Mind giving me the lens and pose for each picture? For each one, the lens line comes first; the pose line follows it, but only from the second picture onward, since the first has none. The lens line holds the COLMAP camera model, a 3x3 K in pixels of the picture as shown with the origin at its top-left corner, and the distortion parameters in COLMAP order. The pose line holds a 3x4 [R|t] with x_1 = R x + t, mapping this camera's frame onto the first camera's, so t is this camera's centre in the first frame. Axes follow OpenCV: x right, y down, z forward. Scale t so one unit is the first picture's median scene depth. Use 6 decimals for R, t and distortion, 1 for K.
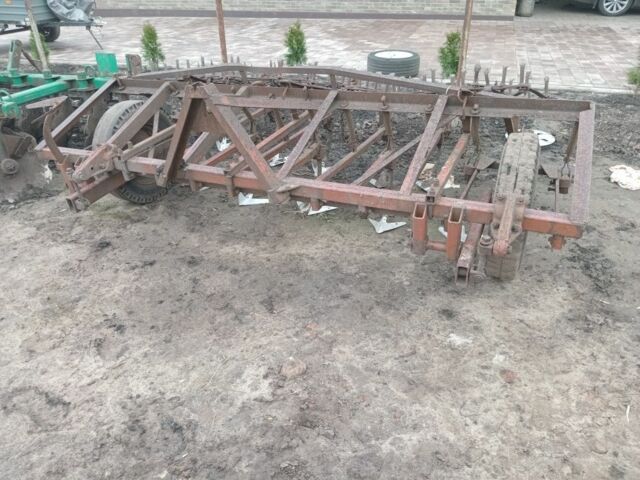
lens RADIAL K [[477.2, 0, 320.0], [0, 477.2, 240.0], [0, 0, 1]] dist [0.039772, -0.066818]
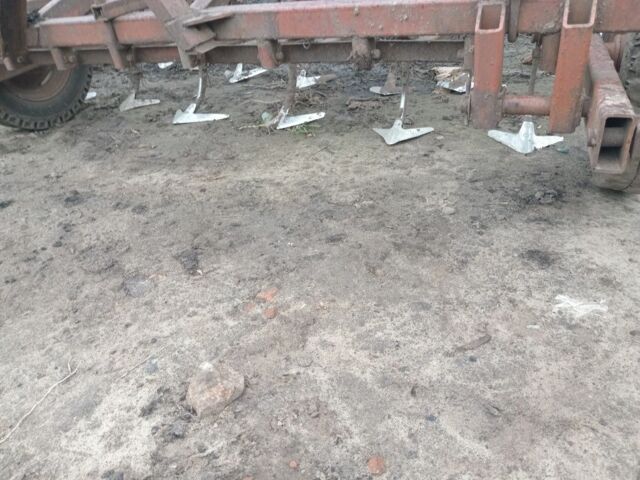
lens RADIAL K [[546.1, 0, 320.0], [0, 546.1, 240.0], [0, 0, 1]] dist [-0.008452, -0.016620]
pose [[0.999010, -0.044310, 0.004009, 0.035559], [0.044032, 0.997592, 0.053582, 0.091800], [-0.006374, -0.053352, 0.998555, 0.419639]]
